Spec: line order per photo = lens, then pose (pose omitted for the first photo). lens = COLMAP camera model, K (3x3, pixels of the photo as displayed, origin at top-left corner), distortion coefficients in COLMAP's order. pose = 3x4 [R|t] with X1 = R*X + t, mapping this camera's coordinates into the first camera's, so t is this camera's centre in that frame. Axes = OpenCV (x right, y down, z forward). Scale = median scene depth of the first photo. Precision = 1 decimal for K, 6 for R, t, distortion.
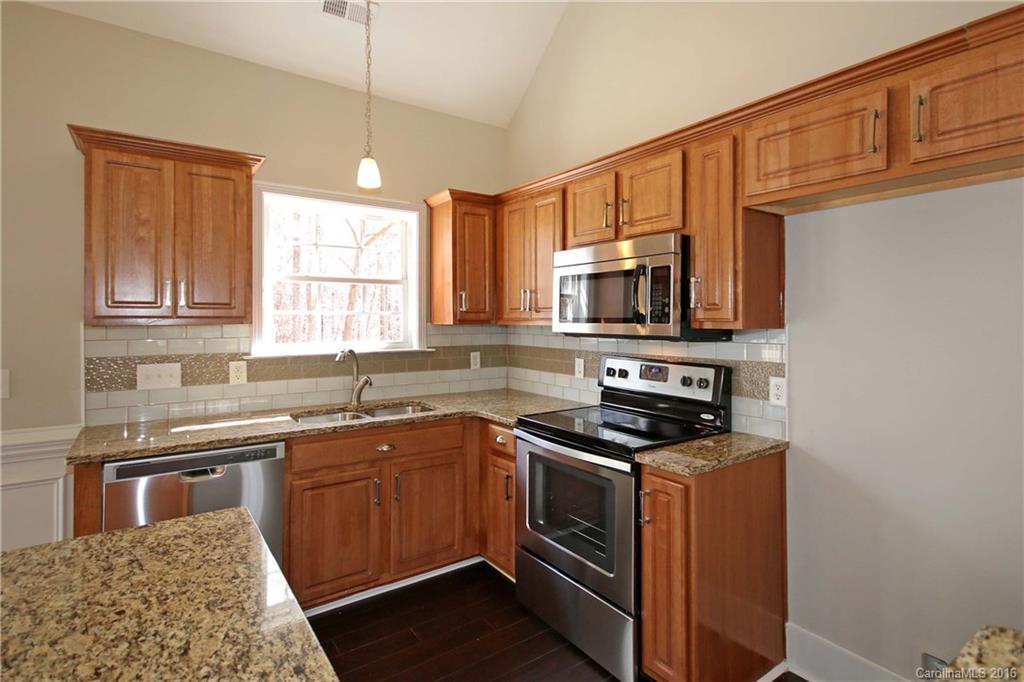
lens RADIAL K [[508.7, 0, 520.8], [0, 508.7, 317.8], [0, 0, 1]] dist [0.004607, -0.001092]
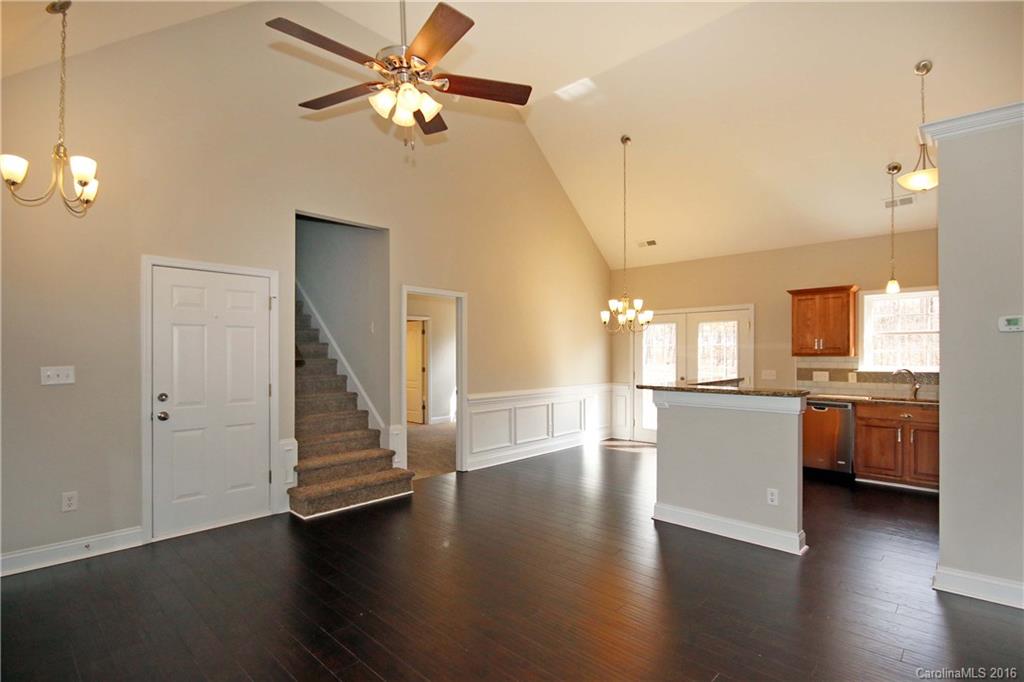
lens RADIAL K [[508.7, 0, 527.8], [0, 508.7, 351.0], [0, 0, 1]] dist [0.004607, -0.001092]
pose [[0.212818, -0.001195, -0.977091, 1.513375], [0.004378, 0.999990, -0.000270, -0.017731], [0.977082, -0.004220, 0.212821, -0.999627]]
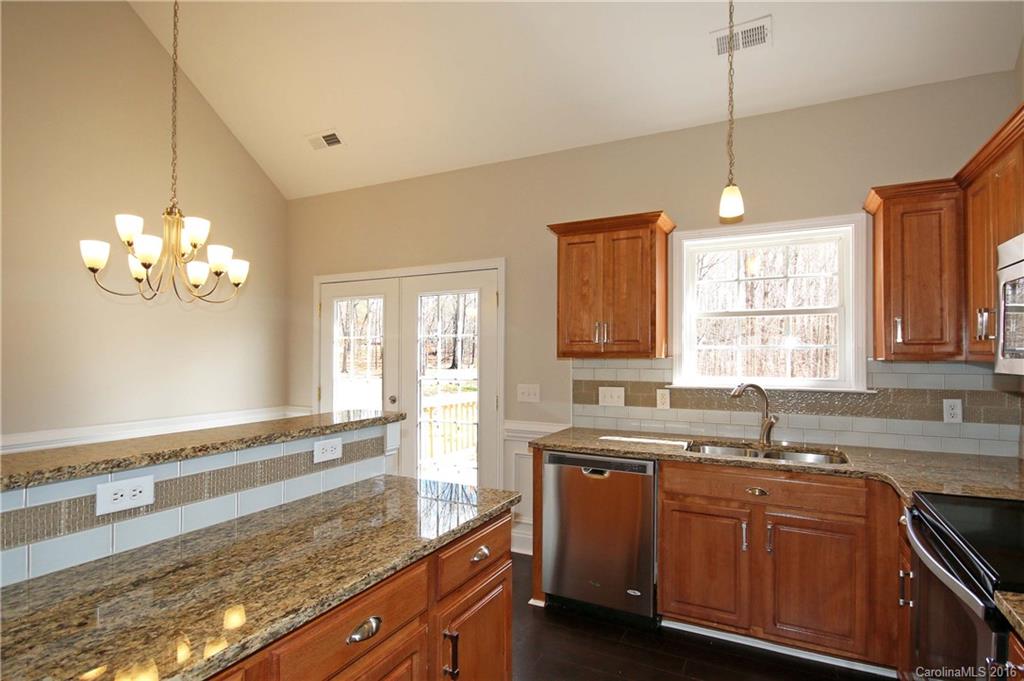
lens RADIAL K [[508.7, 0, 558.7], [0, 508.7, 350.6], [0, 0, 1]] dist [0.004607, -0.001092]
pose [[0.497177, -0.004411, -0.867638, 0.379787], [0.002429, 0.999990, -0.003693, 0.000384], [0.867646, -0.000271, 0.497183, 0.236212]]
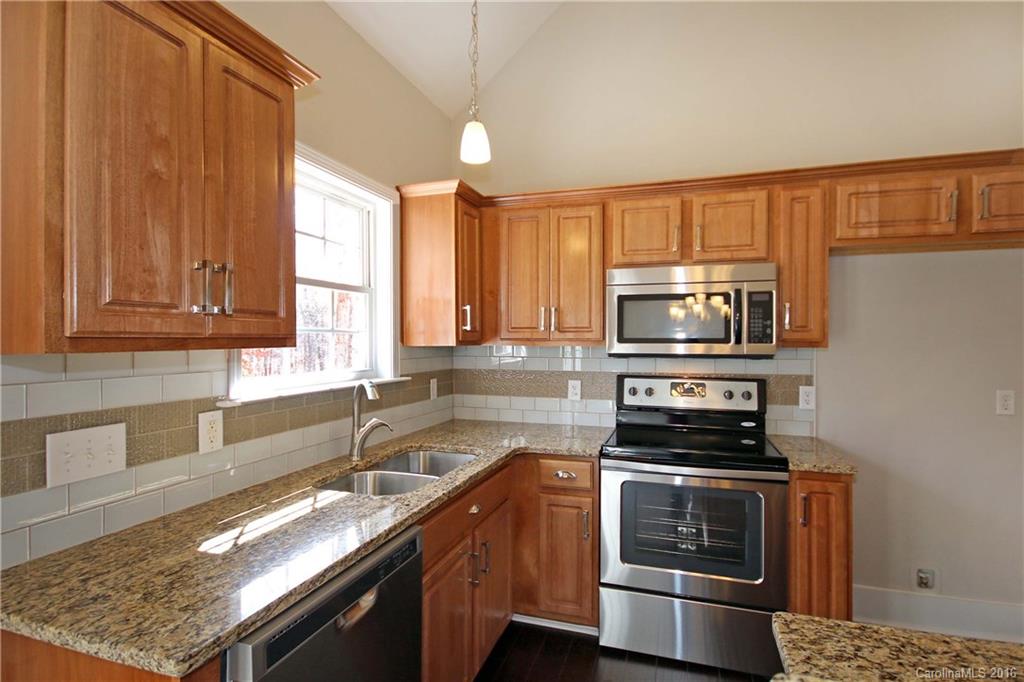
lens RADIAL K [[508.7, 0, 518.3], [0, 508.7, 334.9], [0, 0, 1]] dist [0.004607, -0.001092]
pose [[0.802950, 0.005623, 0.596020, -0.693804], [-0.002490, 0.999978, -0.006080, 0.001015], [-0.596042, 0.003398, 0.802946, 0.367502]]
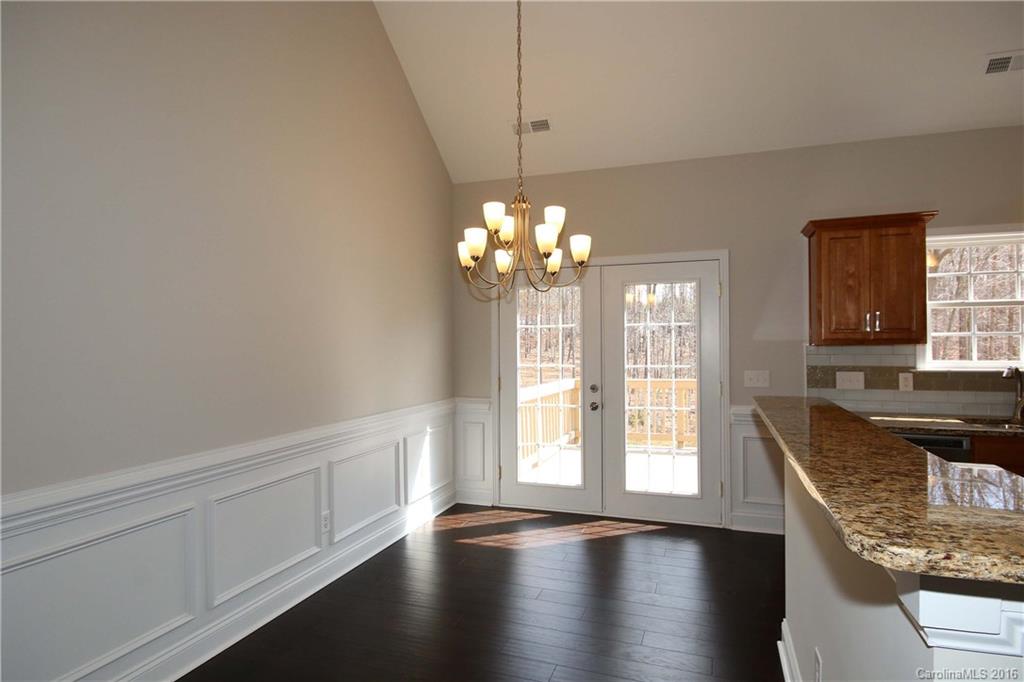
lens RADIAL K [[508.7, 0, 562.4], [0, 508.7, 344.3], [0, 0, 1]] dist [0.004607, -0.001092]
pose [[0.612869, 0.001297, -0.790183, -0.078517], [0.008705, 0.999927, 0.008393, -0.006202], [0.790136, -0.012022, 0.612813, -0.523447]]
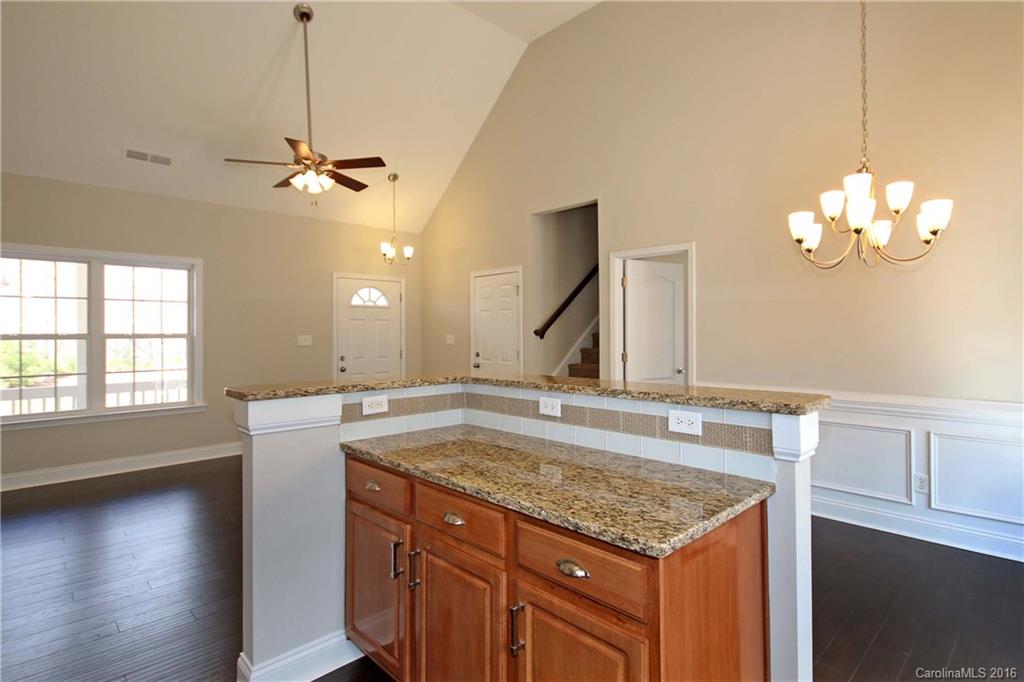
lens RADIAL K [[508.7, 0, 511.9], [0, 508.7, 345.7], [0, 0, 1]] dist [0.004607, -0.001092]
pose [[-0.989367, 0.010242, -0.145081, -0.112723], [0.007343, 0.999763, 0.020499, 0.022094], [0.145257, 0.019216, -0.989207, 0.985932]]
